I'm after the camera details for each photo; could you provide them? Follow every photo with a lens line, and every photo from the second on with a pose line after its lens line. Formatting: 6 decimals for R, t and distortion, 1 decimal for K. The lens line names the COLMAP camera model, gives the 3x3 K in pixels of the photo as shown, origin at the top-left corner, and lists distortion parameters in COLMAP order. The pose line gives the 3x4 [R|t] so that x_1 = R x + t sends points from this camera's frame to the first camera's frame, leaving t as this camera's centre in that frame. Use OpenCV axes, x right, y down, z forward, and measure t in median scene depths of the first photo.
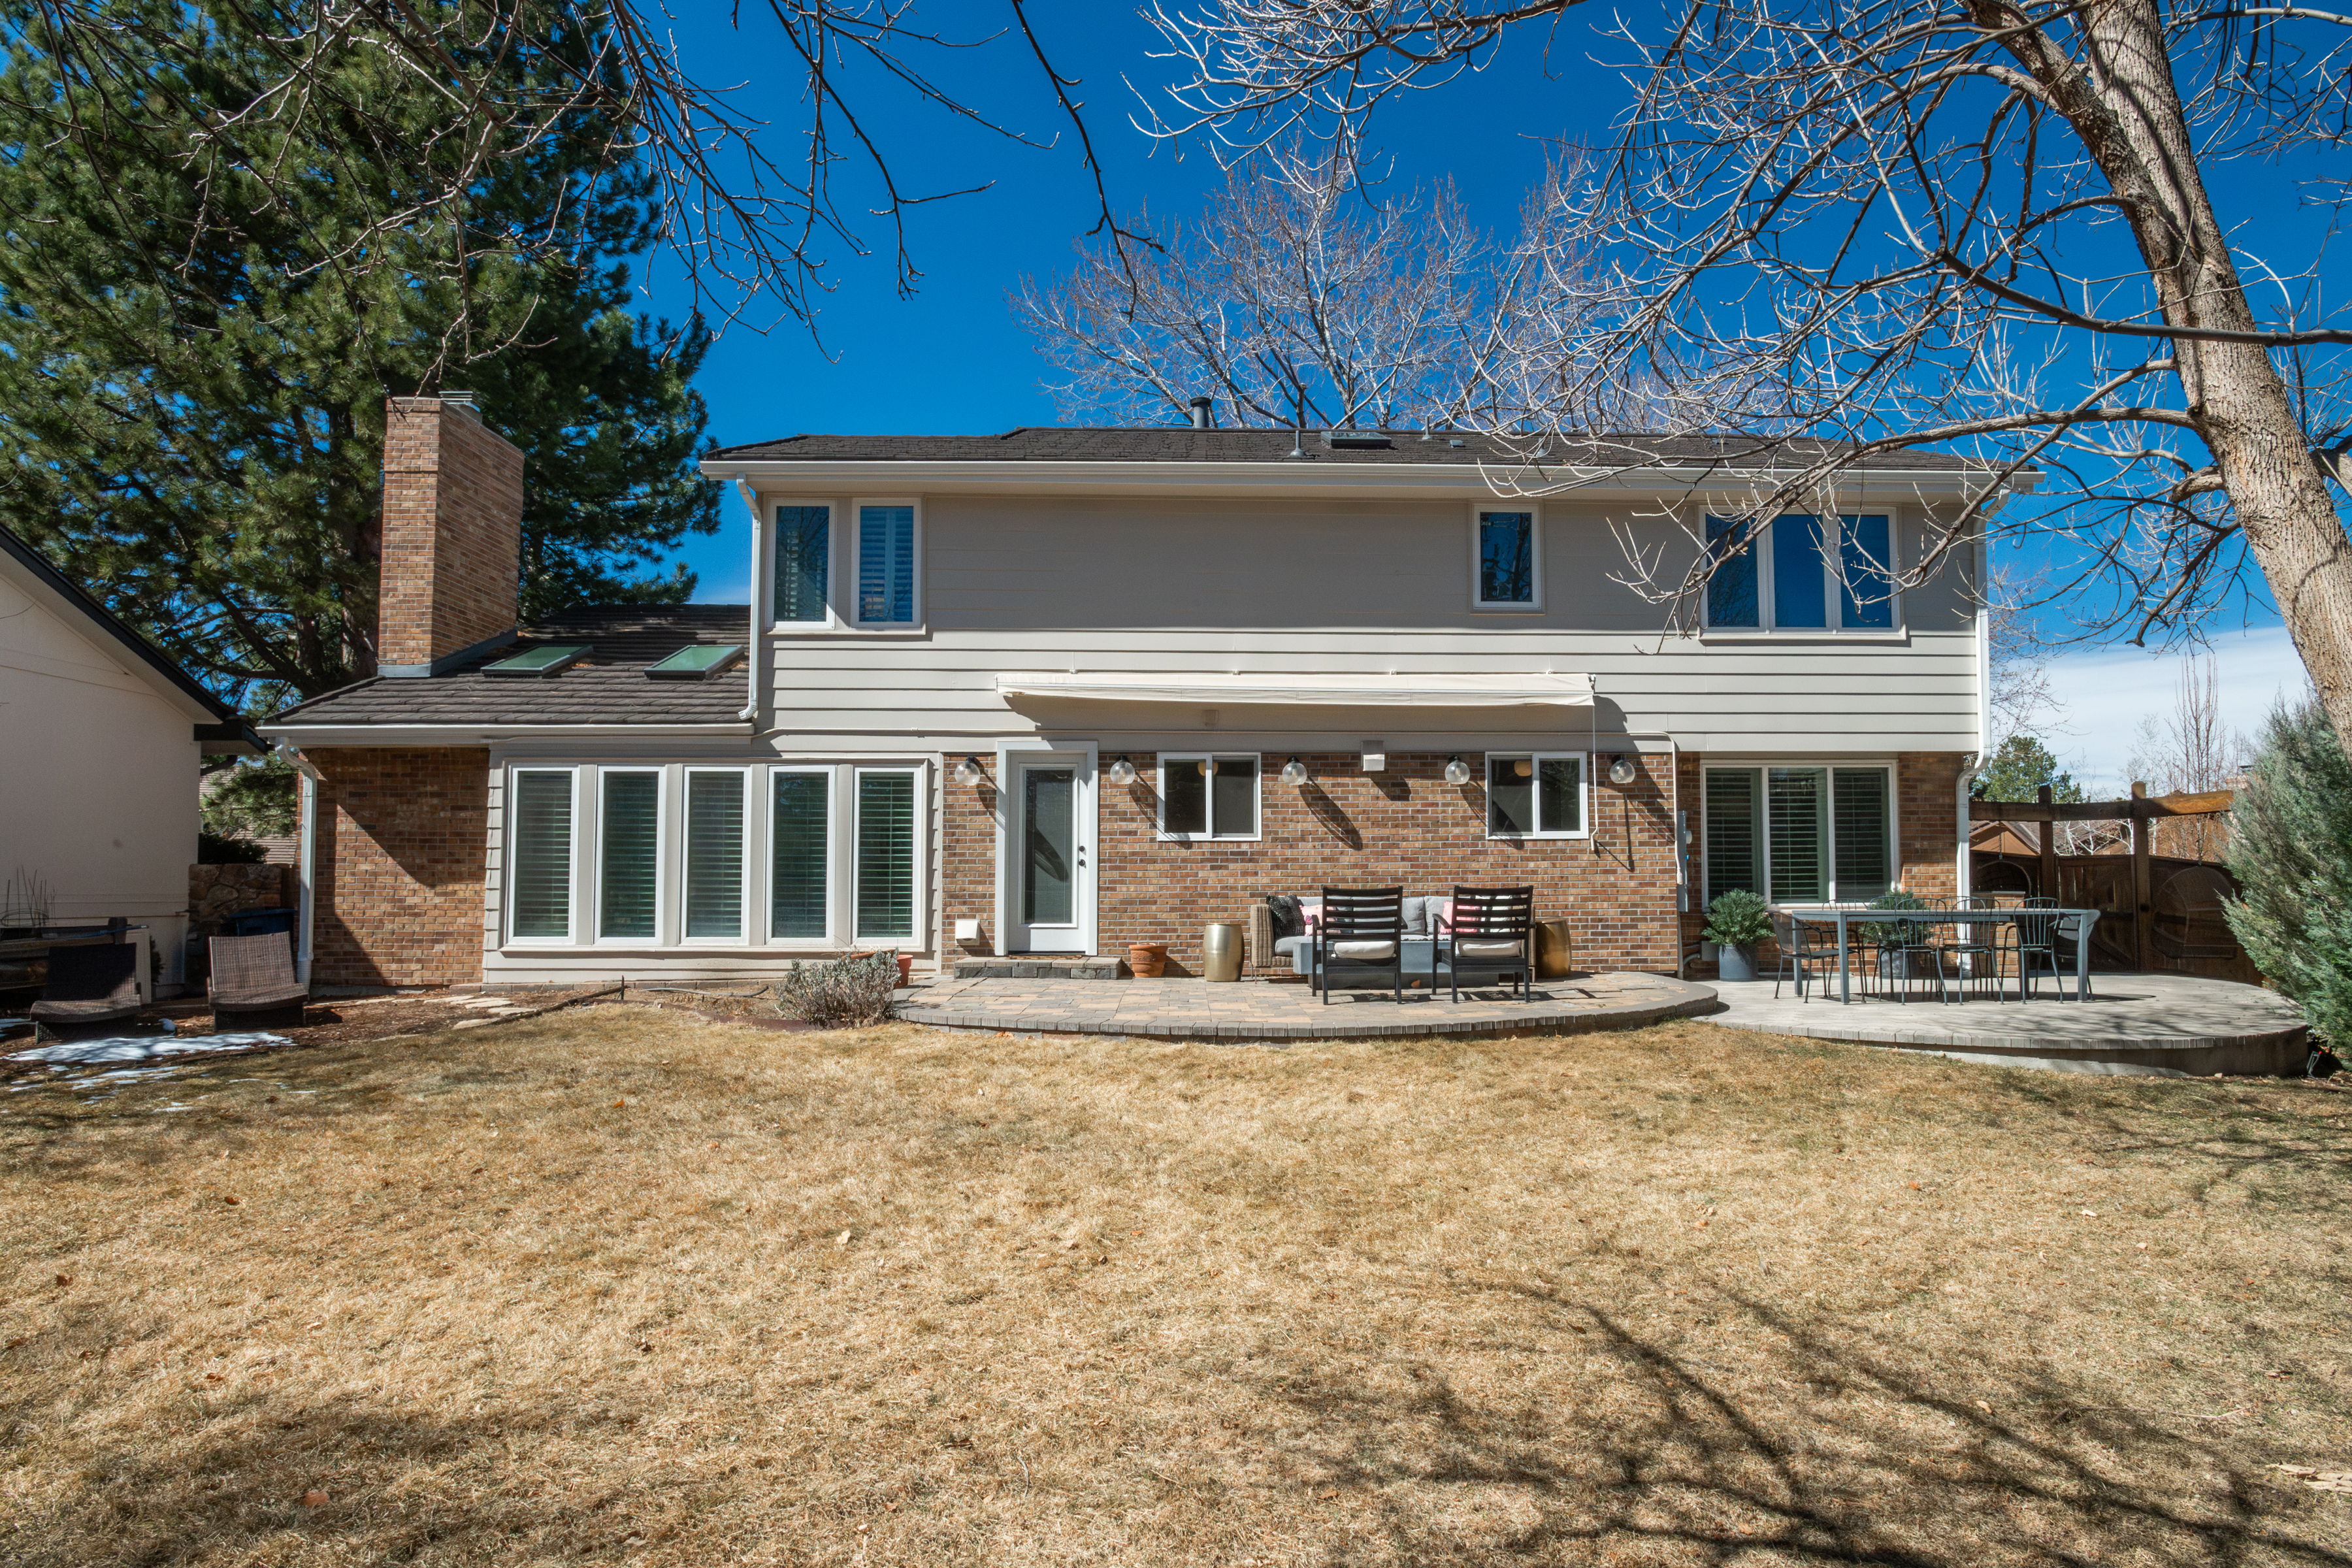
lens RADIAL K [[1347.1, 0, 1242.3], [0, 1347.1, 833.6], [0, 0, 1]] dist [-0.015564, 0.000647]
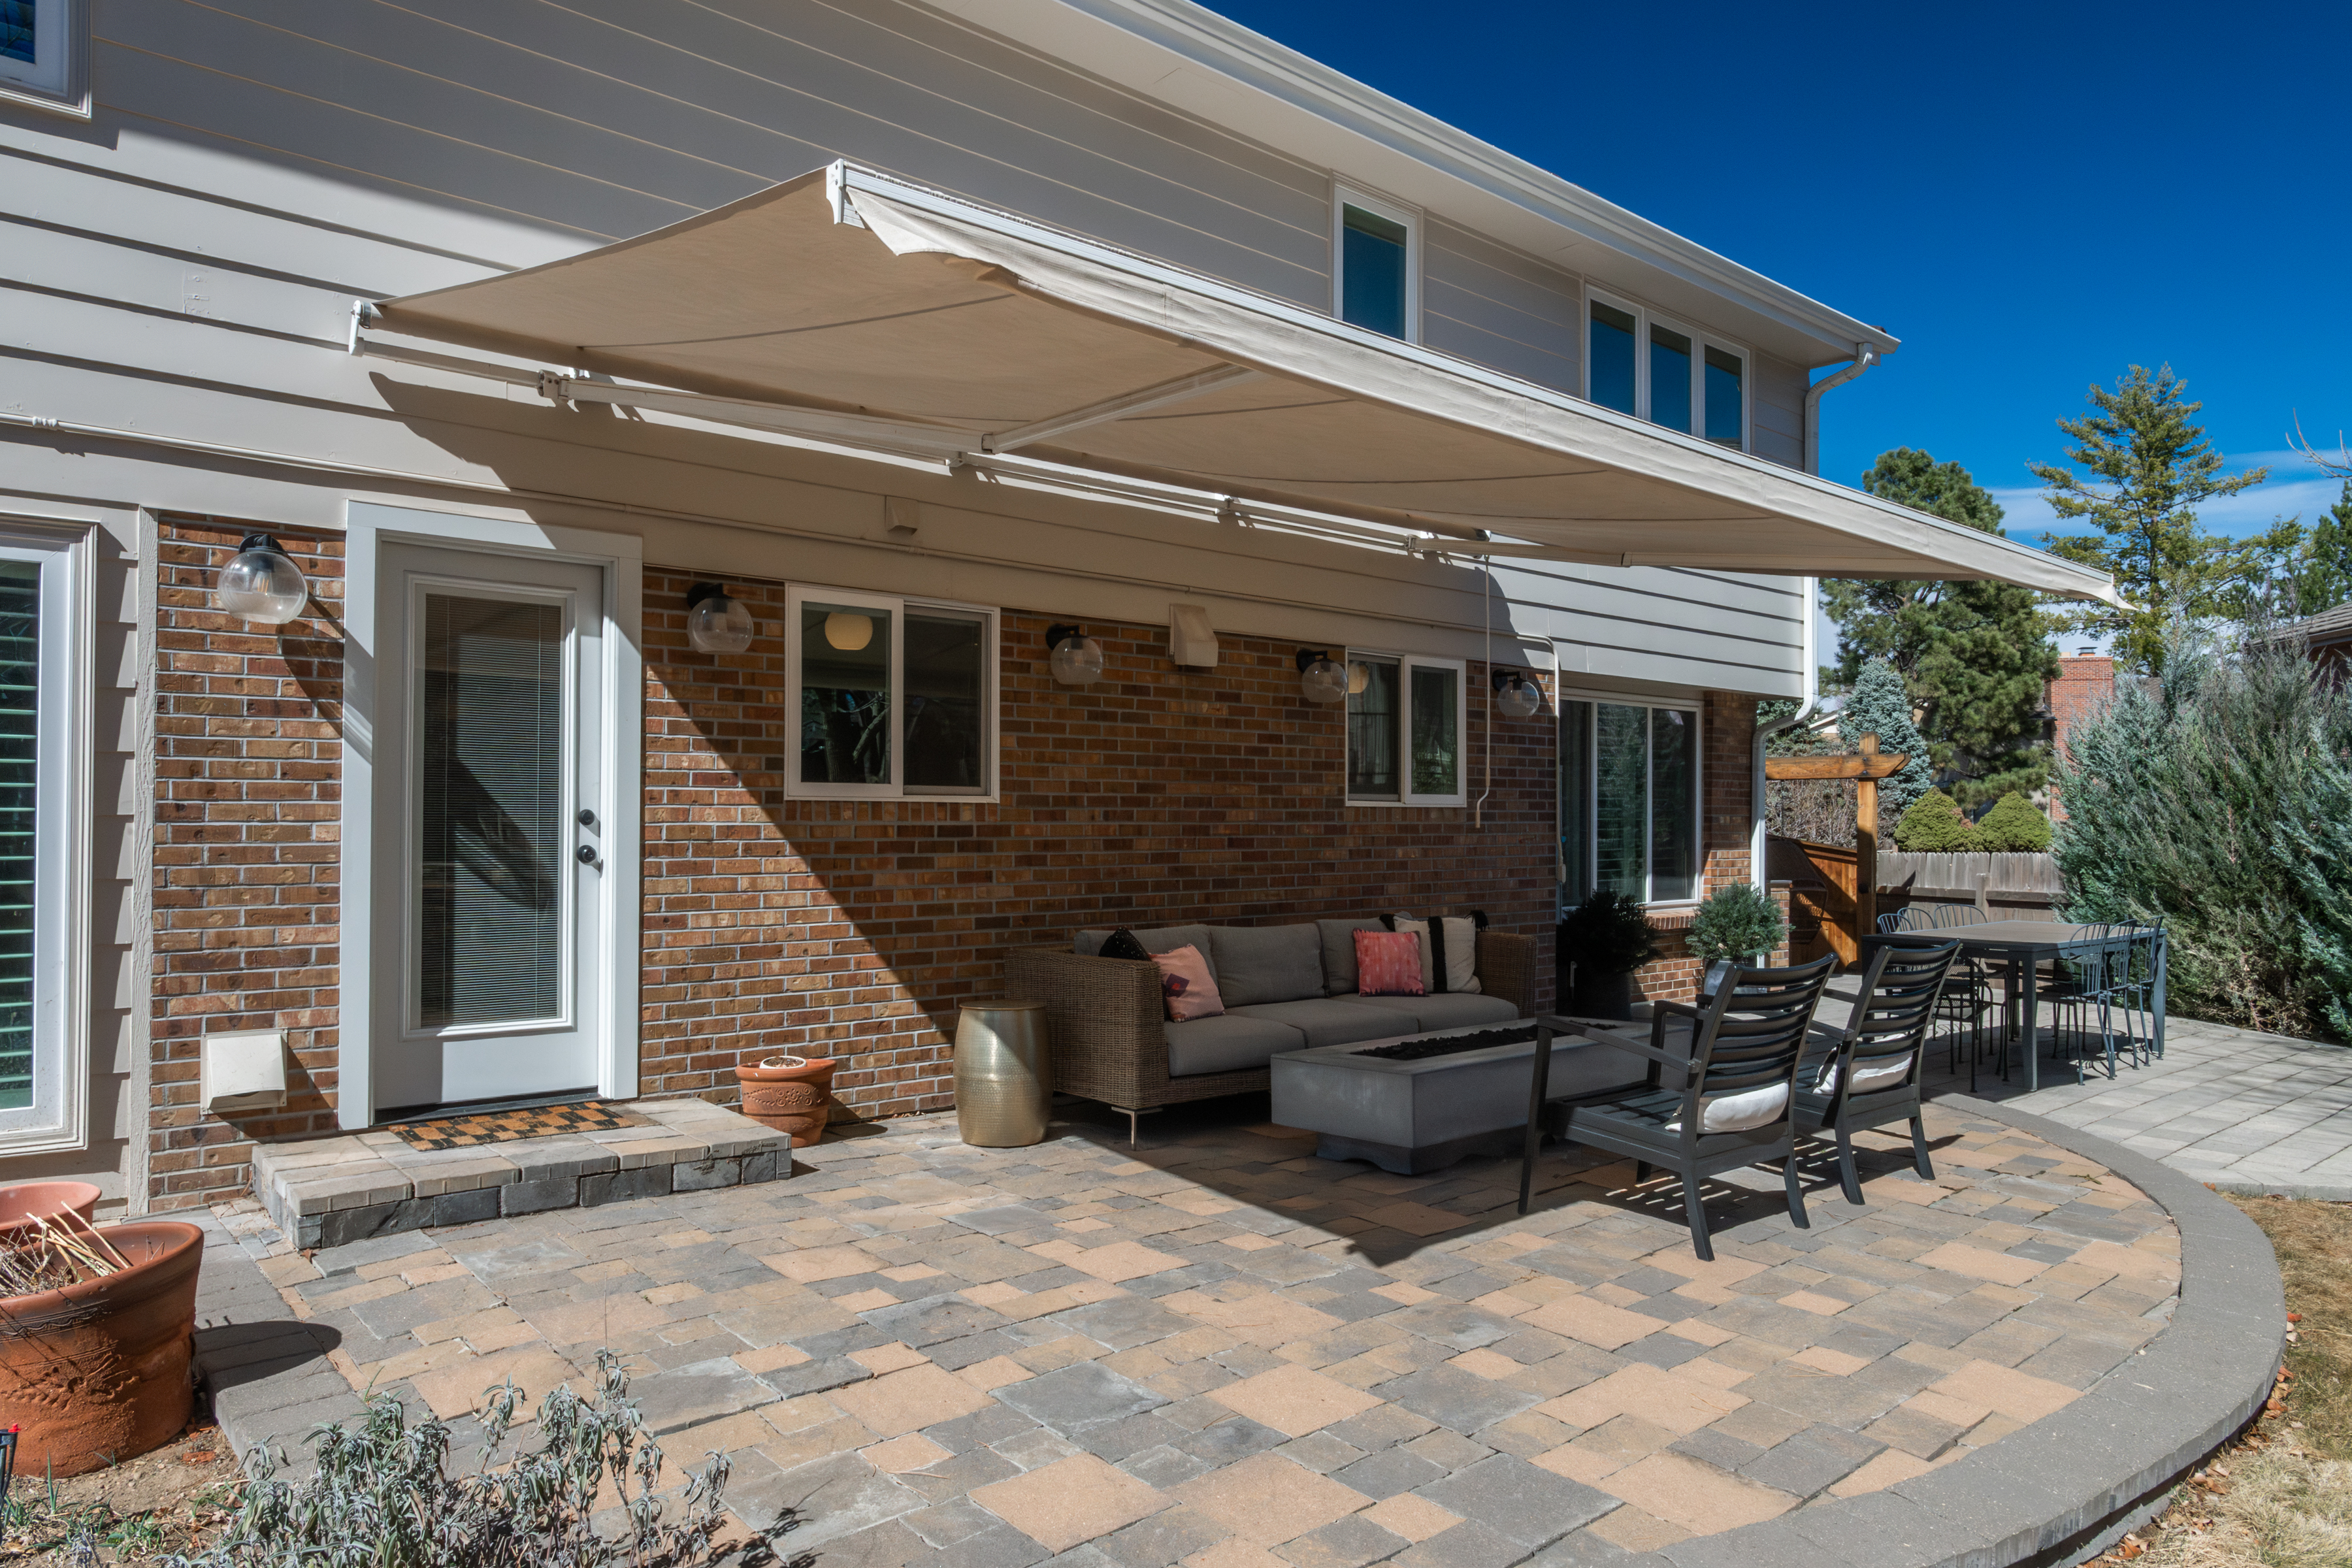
lens RADIAL K [[1506.5, 0, 1179.9], [0, 1506.5, 801.7], [0, 0, 1]] dist [-0.002704, 0.000451]
pose [[0.780232, 0.015210, 0.625305, -0.253259], [-0.036106, 0.999133, 0.020748, -0.008020], [-0.624447, -0.038765, 0.780105, 0.566823]]
